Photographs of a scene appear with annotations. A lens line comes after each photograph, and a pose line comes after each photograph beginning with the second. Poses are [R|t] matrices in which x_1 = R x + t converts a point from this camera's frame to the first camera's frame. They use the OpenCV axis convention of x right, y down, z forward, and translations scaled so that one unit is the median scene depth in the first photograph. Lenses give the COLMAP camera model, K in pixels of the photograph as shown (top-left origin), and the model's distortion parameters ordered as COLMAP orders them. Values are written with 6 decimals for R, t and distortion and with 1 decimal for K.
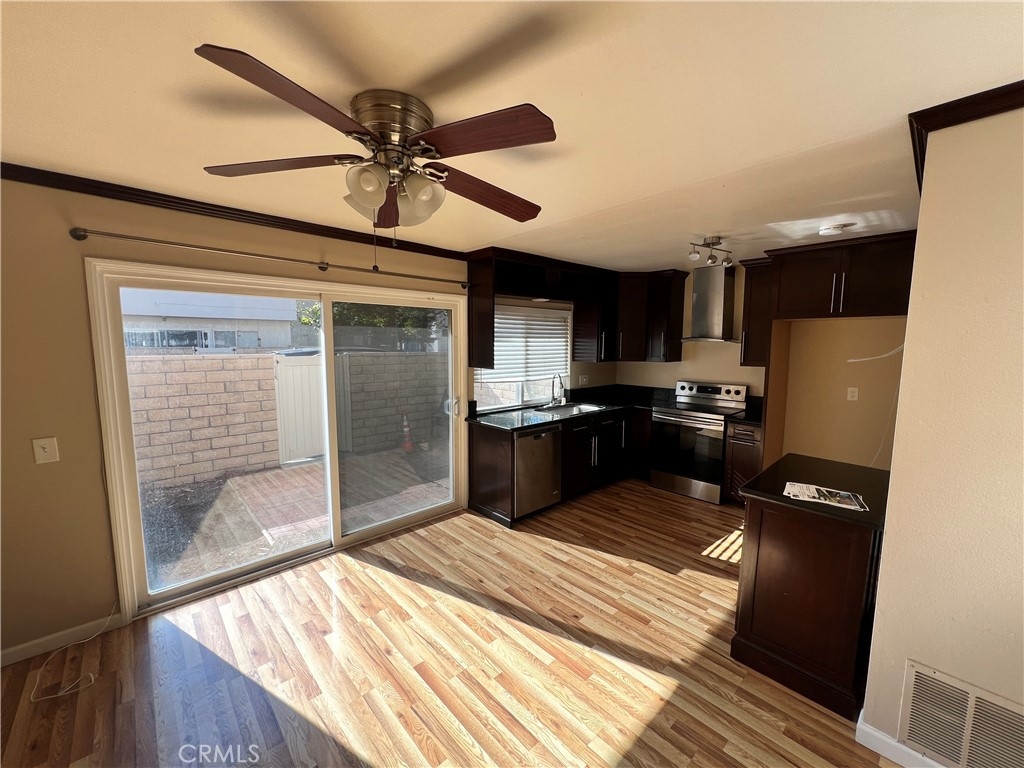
lens RADIAL K [[408.7, 0, 512.0], [0, 408.7, 386.8], [0, 0, 1]] dist [-0.003176, 0.000598]
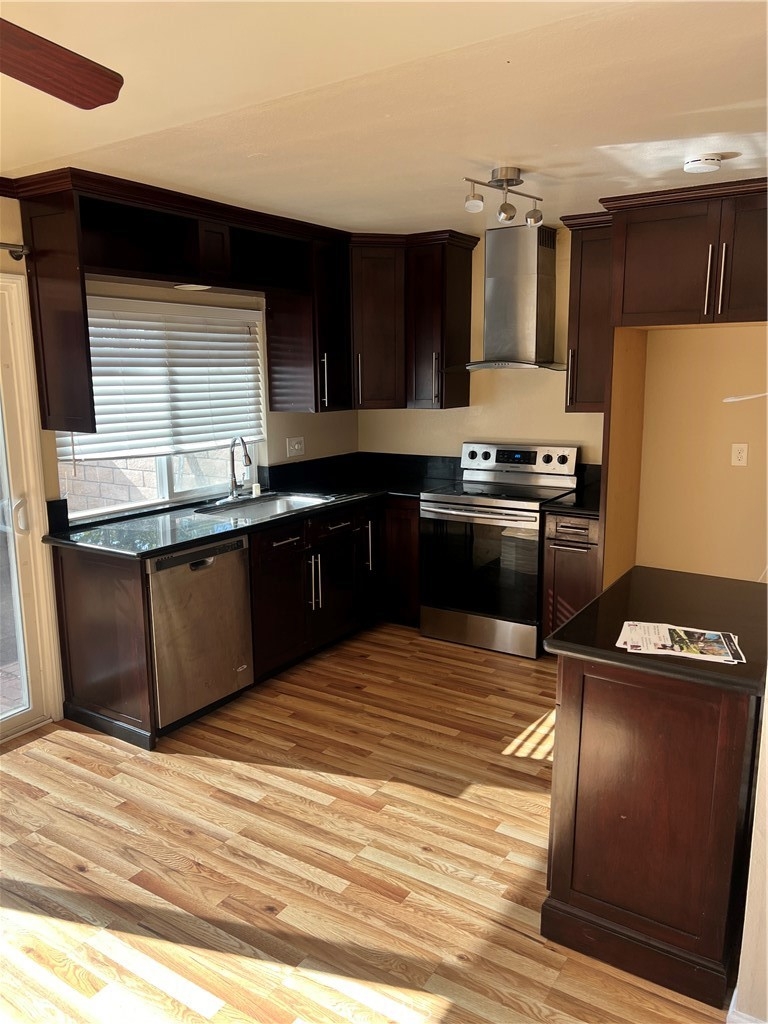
lens RADIAL K [[765.0, 0, 370.2], [0, 765.0, 516.6], [0, 0, 1]] dist [0.062614, -0.075896]
pose [[0.971310, -0.057713, 0.230710, 0.056492], [0.039422, 0.995759, 0.083121, -0.007865], [-0.234528, -0.071641, 0.969466, 0.036123]]
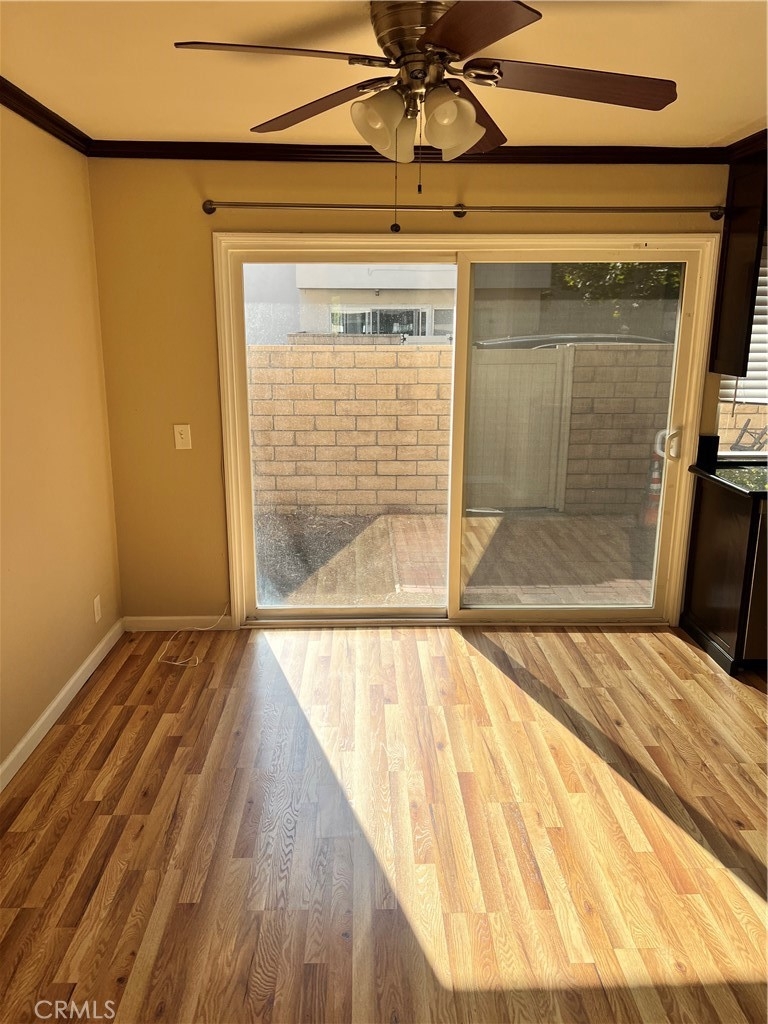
lens RADIAL K [[765.0, 0, 375.5], [0, 765.0, 515.6], [0, 0, 1]] dist [0.062614, -0.075896]
pose [[0.742553, 0.156644, -0.651213, 0.285745], [-0.069340, 0.985022, 0.157874, 0.008415], [0.666189, -0.072075, 0.742292, -0.064431]]
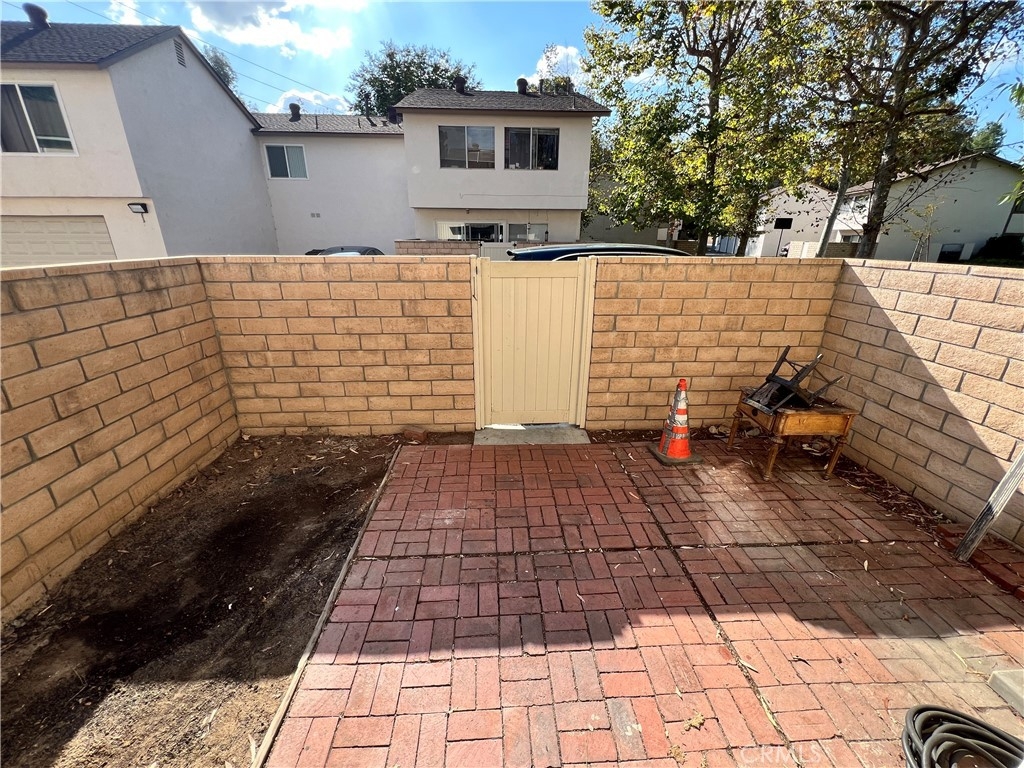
lens RADIAL K [[408.7, 0, 514.4], [0, 408.7, 386.7], [0, 0, 1]] dist [-0.003176, 0.000598]
pose [[0.768242, 0.222320, -0.600315, -0.238240], [-0.071737, 0.961750, 0.264369, -0.101425], [0.636128, -0.160035, 0.754805, 0.961135]]
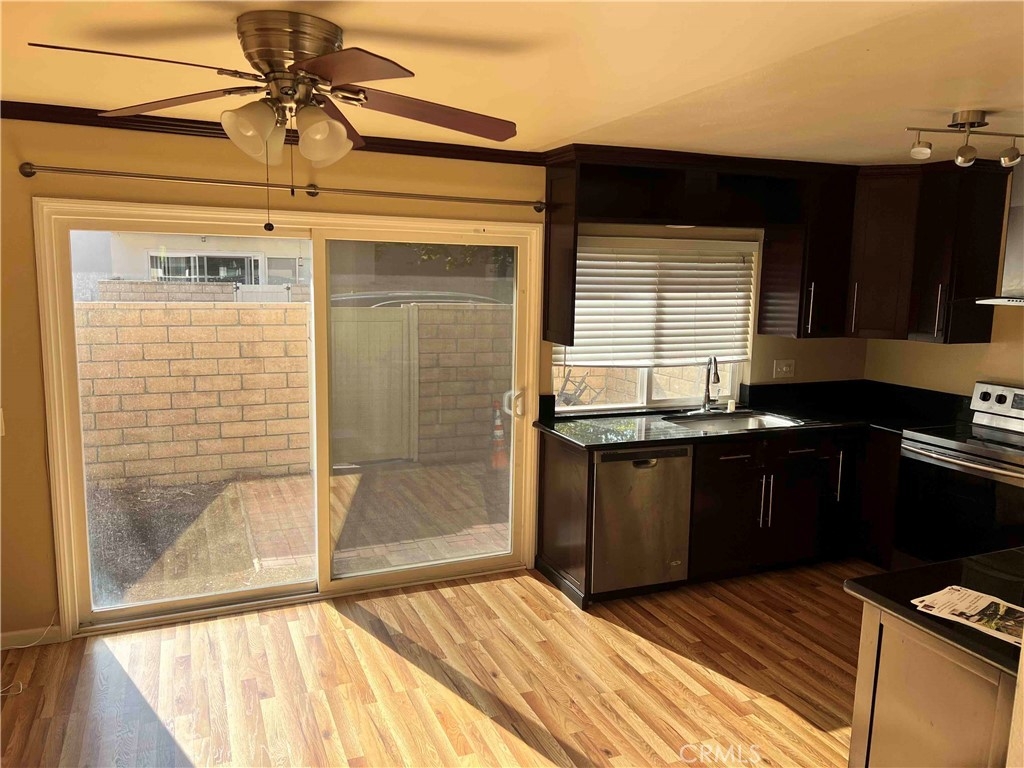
lens RADIAL K [[765.0, 0, 516.6], [0, 765.0, 382.2], [0, 0, 1]] dist [0.062614, -0.075896]
pose [[0.941227, 0.061185, -0.332186, 0.266966], [-0.051140, 0.997933, 0.038906, -0.030592], [0.333880, -0.019631, 0.942411, -0.107559]]
